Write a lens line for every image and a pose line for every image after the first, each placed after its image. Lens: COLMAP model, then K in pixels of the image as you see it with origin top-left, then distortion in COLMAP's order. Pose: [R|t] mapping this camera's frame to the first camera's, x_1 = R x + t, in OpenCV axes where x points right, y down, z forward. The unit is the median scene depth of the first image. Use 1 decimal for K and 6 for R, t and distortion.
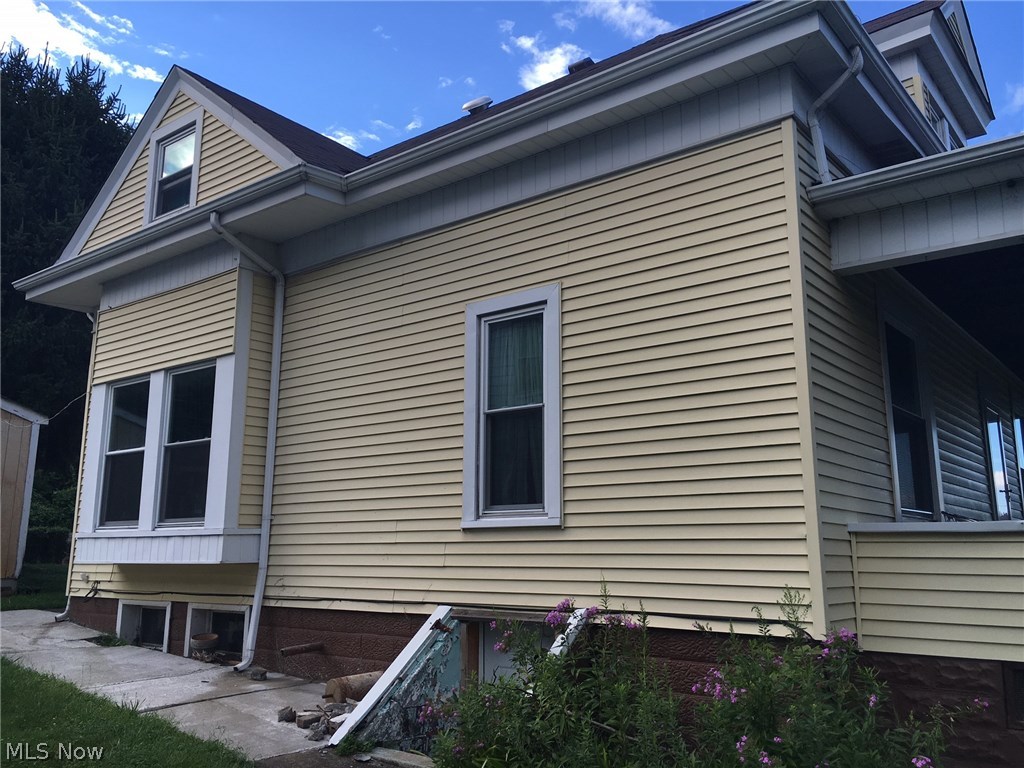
lens RADIAL K [[873.1, 0, 512.7], [0, 873.1, 384.9], [0, 0, 1]] dist [0.031157, -0.009632]
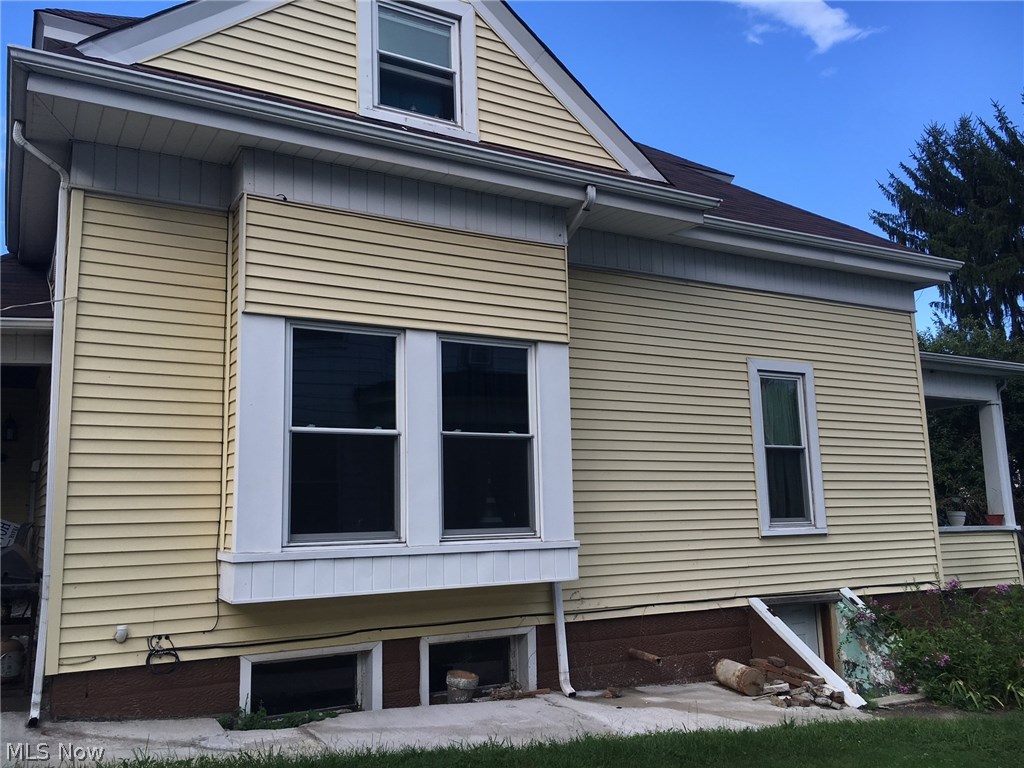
lens RADIAL K [[873.1, 0, 513.2], [0, 873.1, 380.7], [0, 0, 1]] dist [0.031157, -0.009632]
pose [[0.370557, 0.127871, 0.919966, -1.199241], [-0.160327, 0.984416, -0.072250, 0.076743], [-0.914868, -0.120723, 0.385283, 0.733967]]
